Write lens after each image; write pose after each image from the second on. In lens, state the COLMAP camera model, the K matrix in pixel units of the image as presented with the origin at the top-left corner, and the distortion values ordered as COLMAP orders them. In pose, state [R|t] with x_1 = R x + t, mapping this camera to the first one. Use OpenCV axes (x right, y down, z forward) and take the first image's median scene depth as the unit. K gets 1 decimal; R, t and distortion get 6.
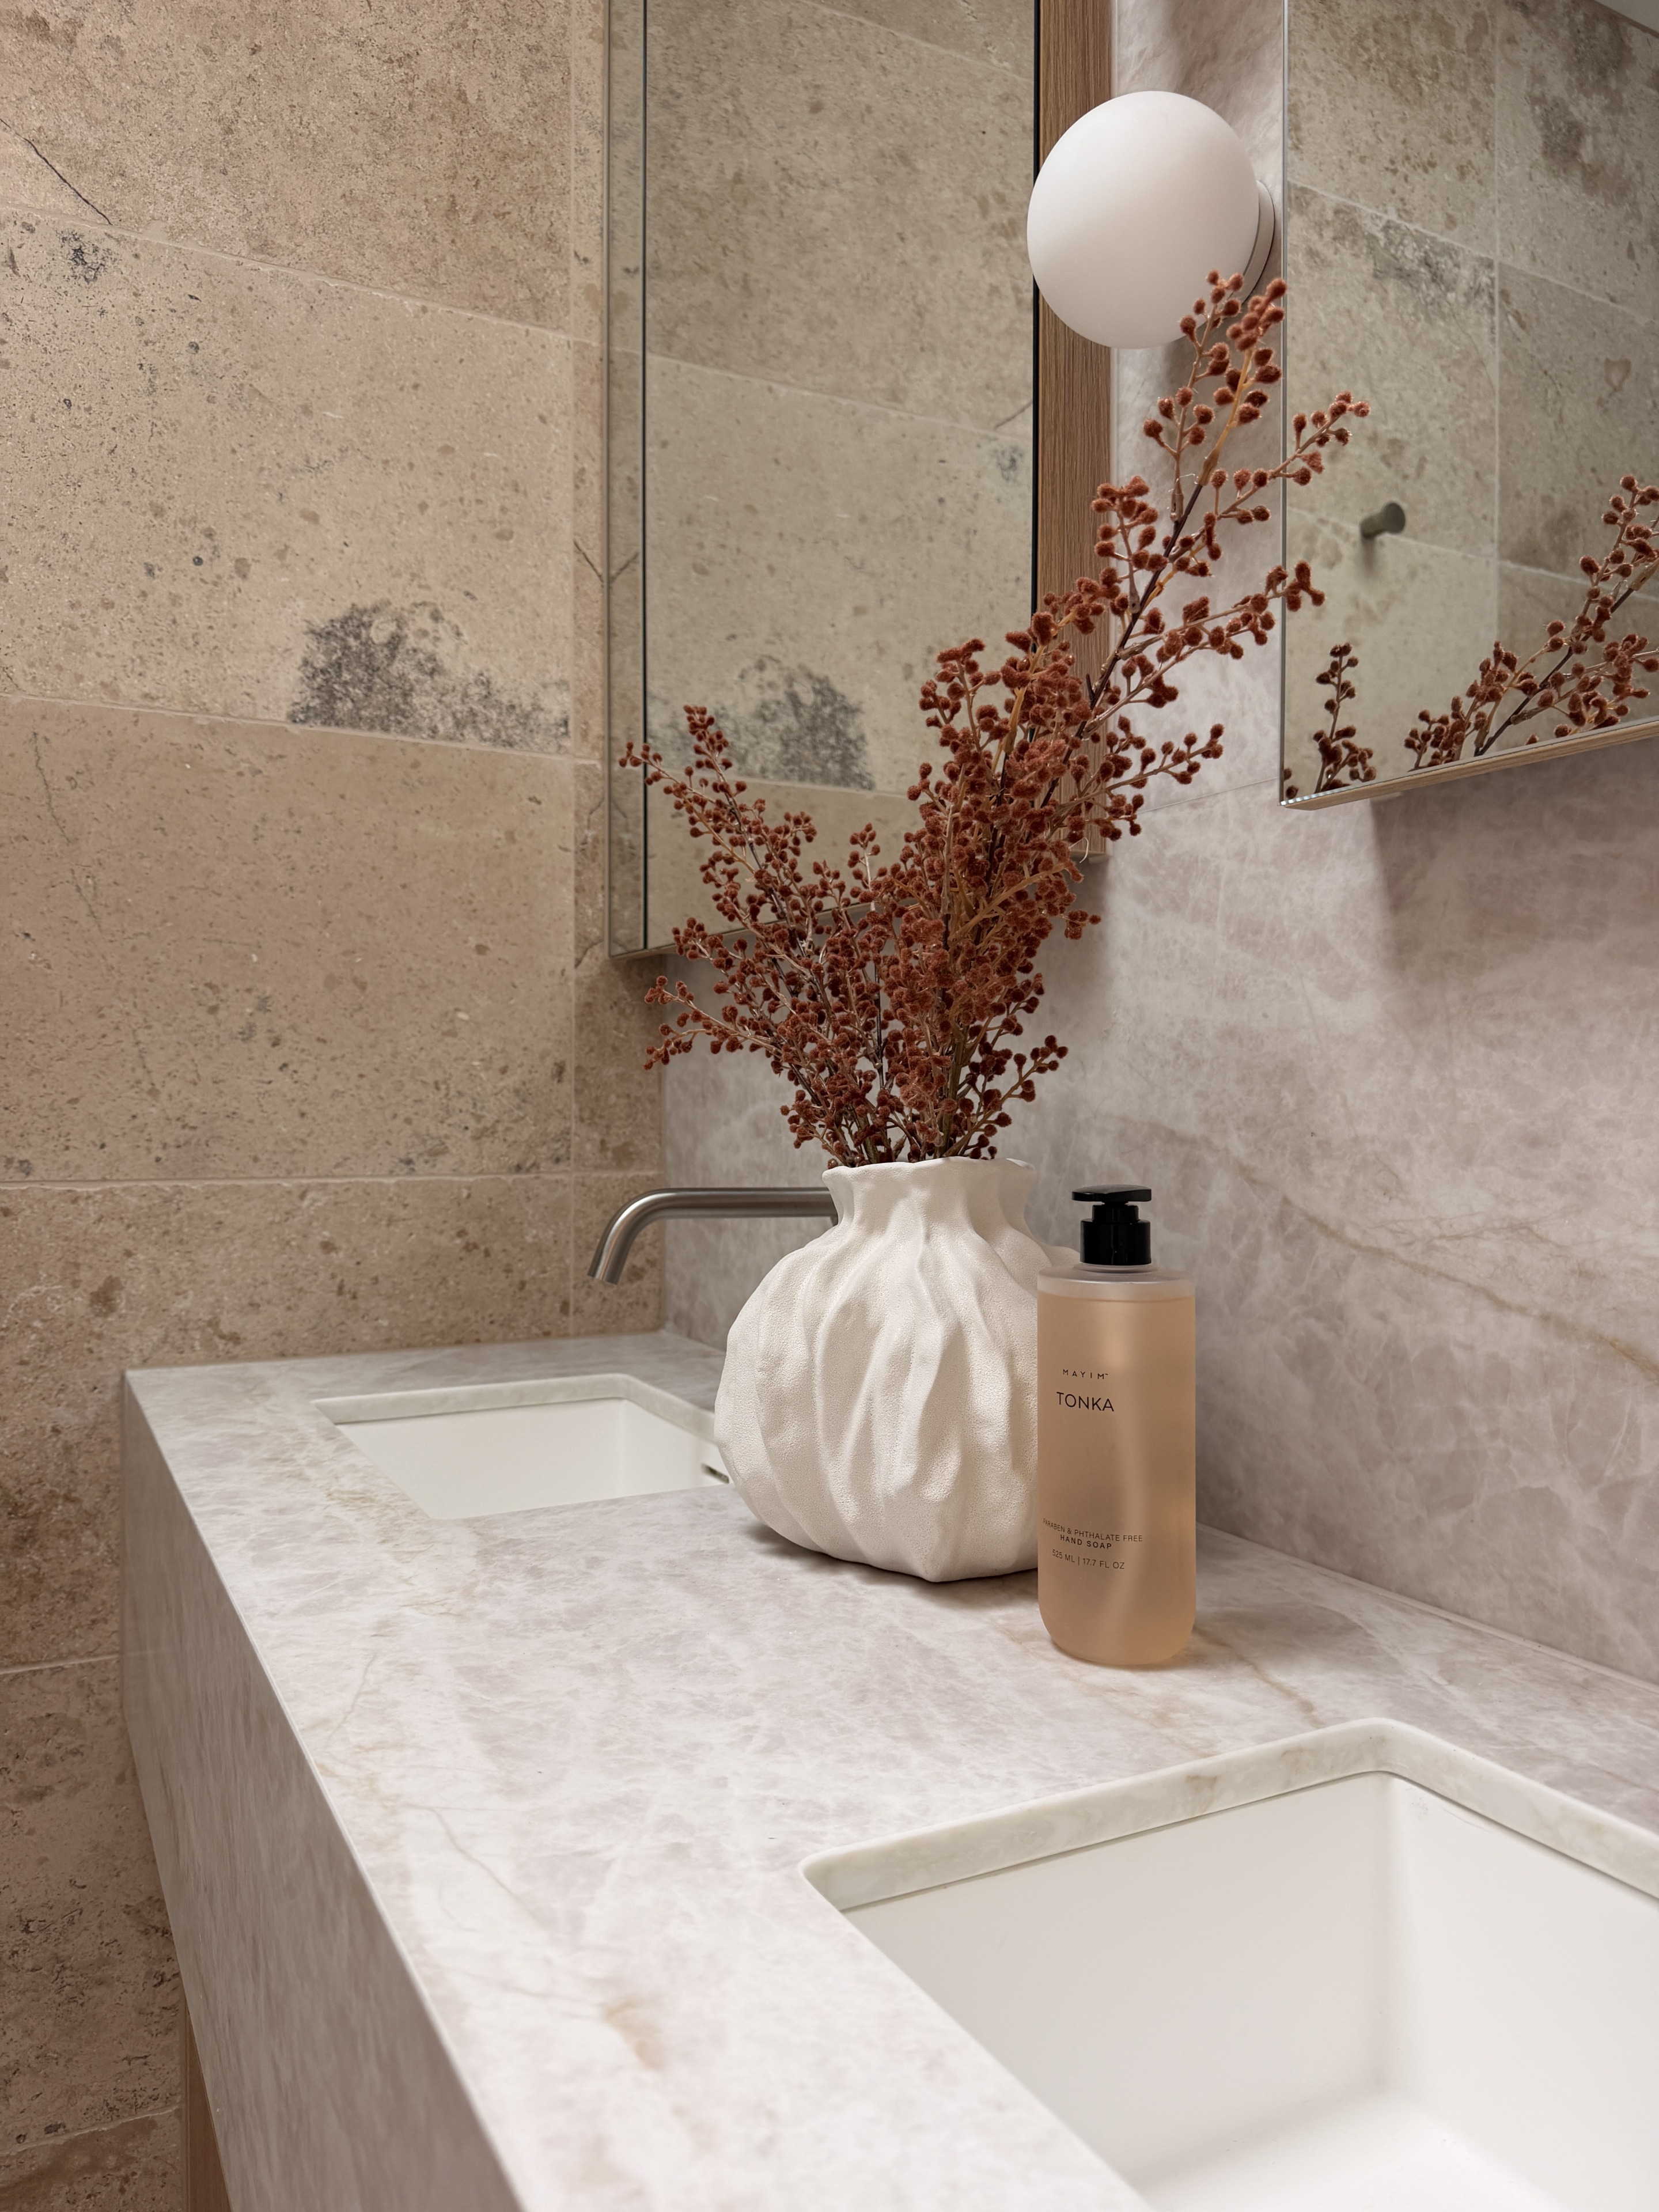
lens RADIAL K [[1550.8, 0, 817.8], [0, 1550.8, 1109.2], [0, 0, 1]] dist [0.176523, -0.395986]
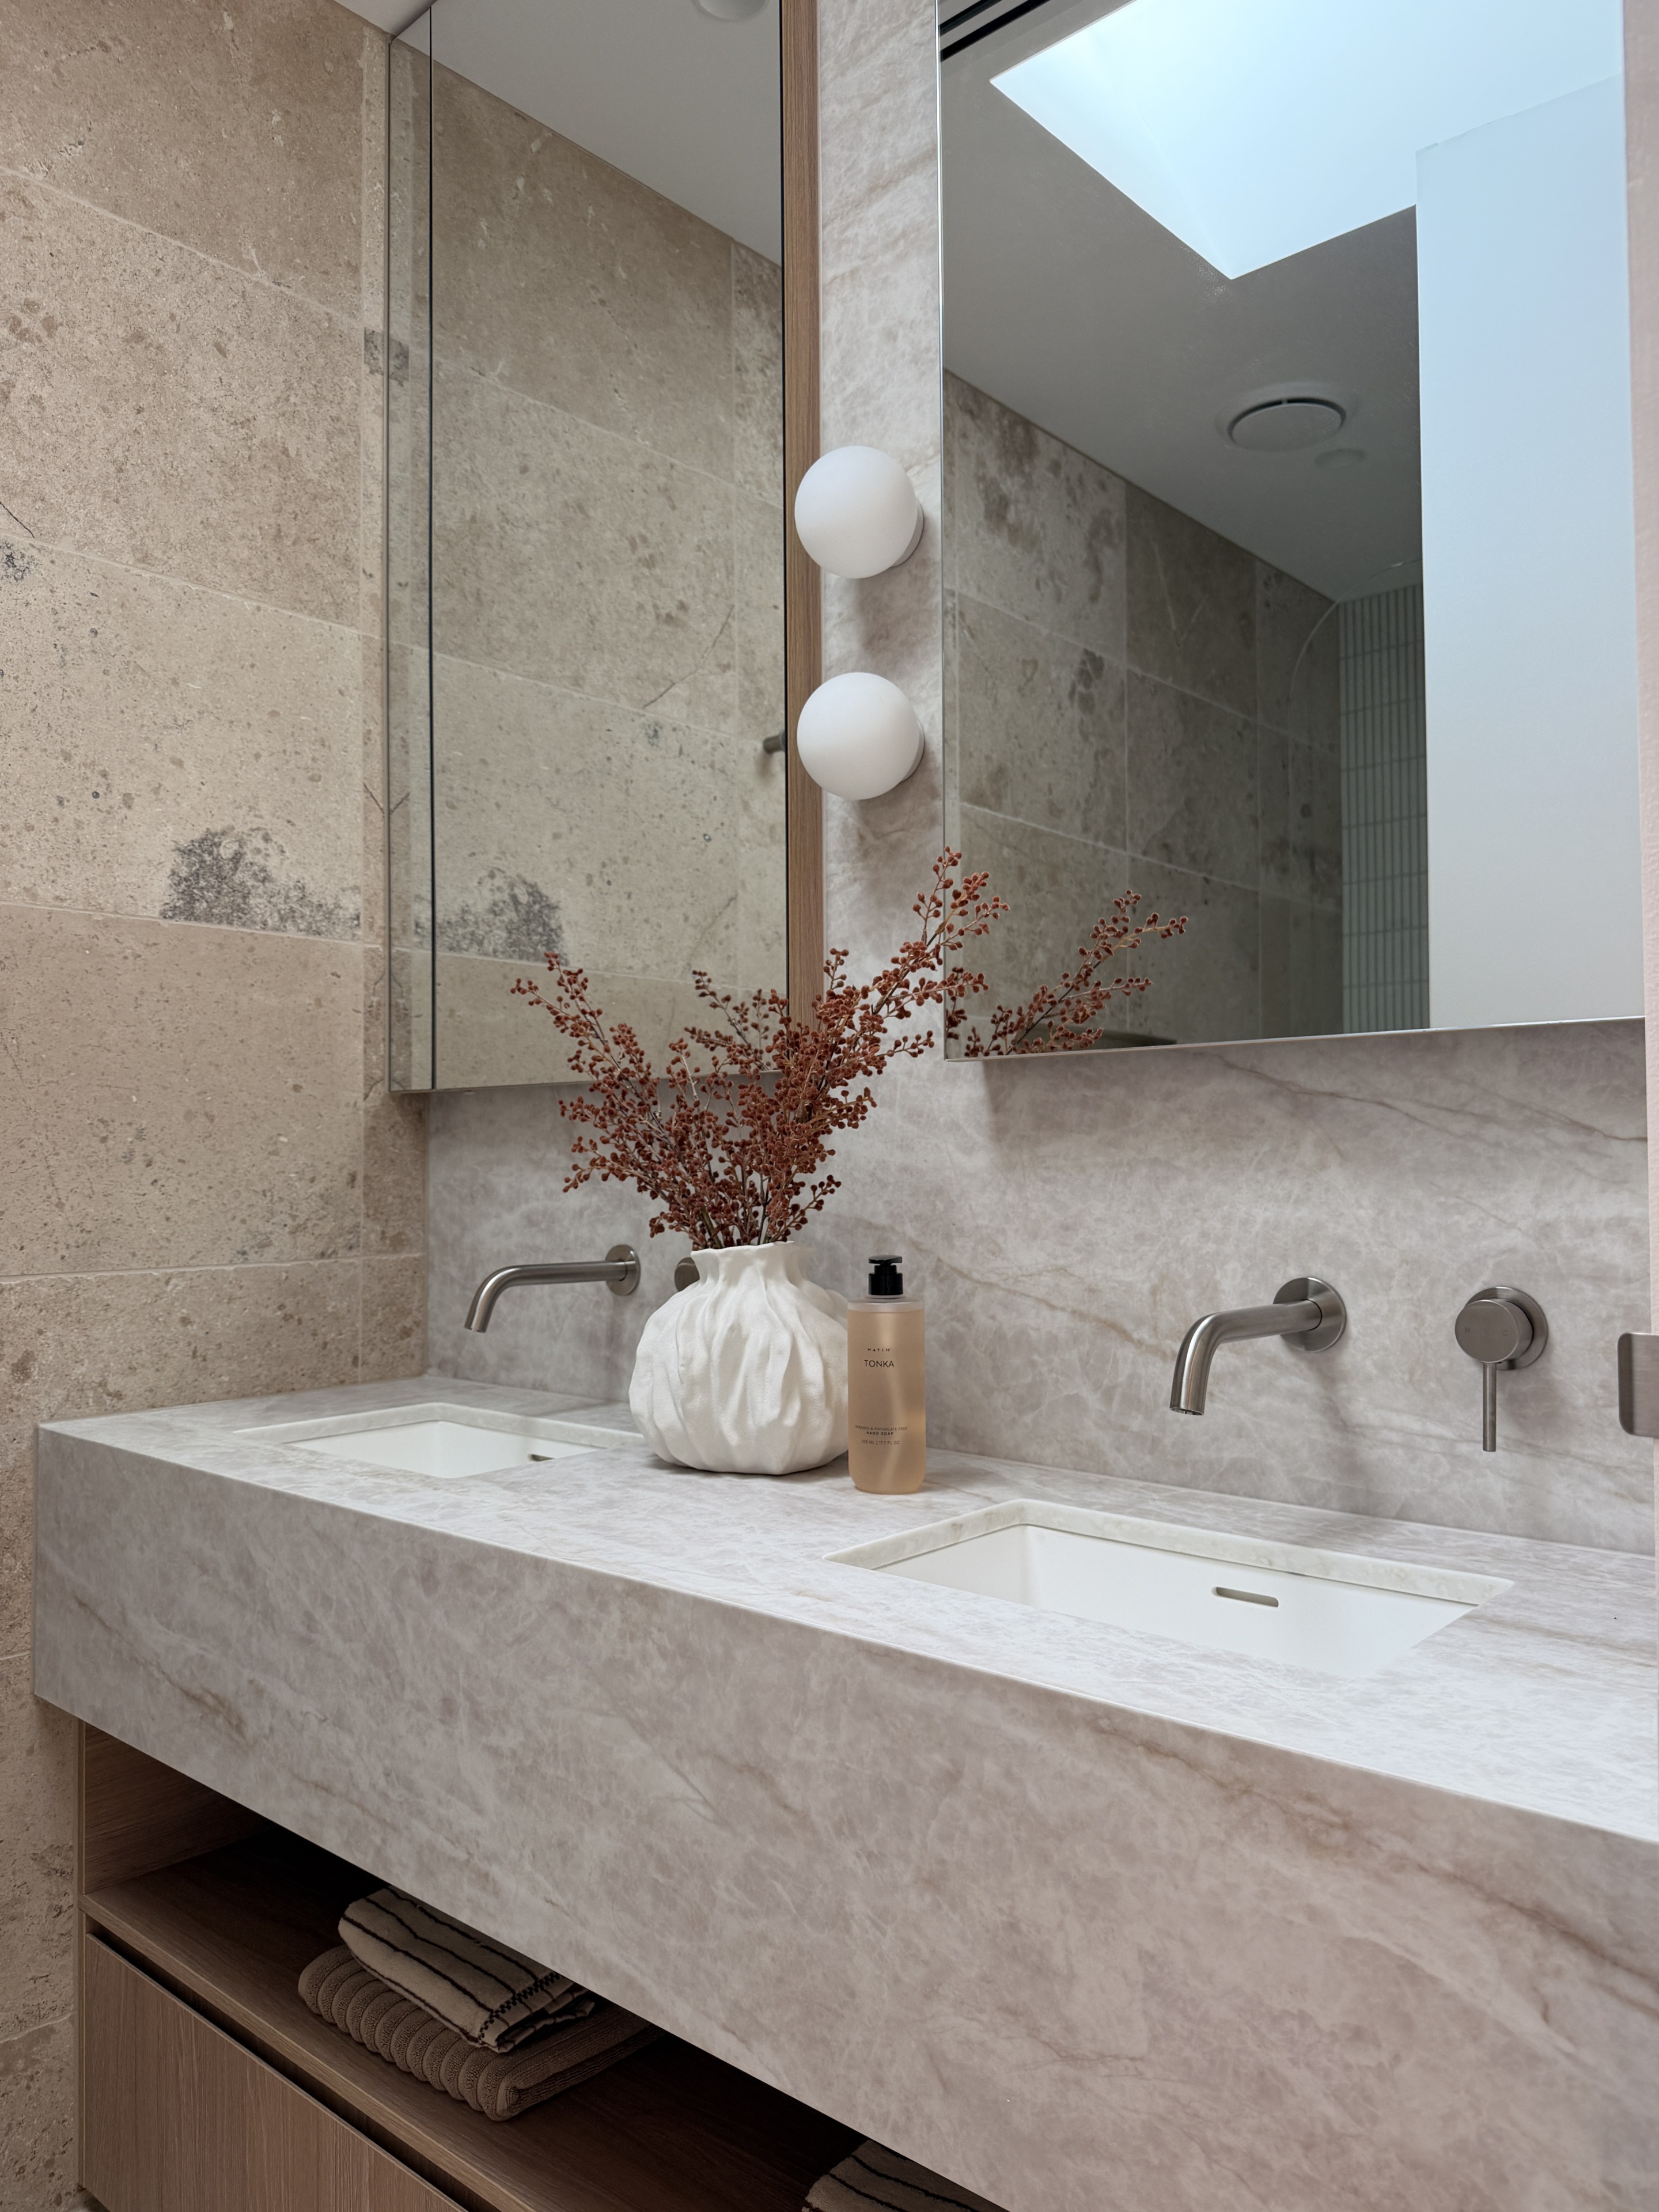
lens RADIAL K [[1550.8, 0, 817.8], [0, 1550.8, 1109.2], [0, 0, 1]] dist [0.176523, -0.395986]
pose [[0.935467, 0.001165, 0.353413, -0.291434], [0.012837, 0.999223, -0.037272, -0.031910], [-0.353182, 0.039404, 0.934725, -0.409748]]
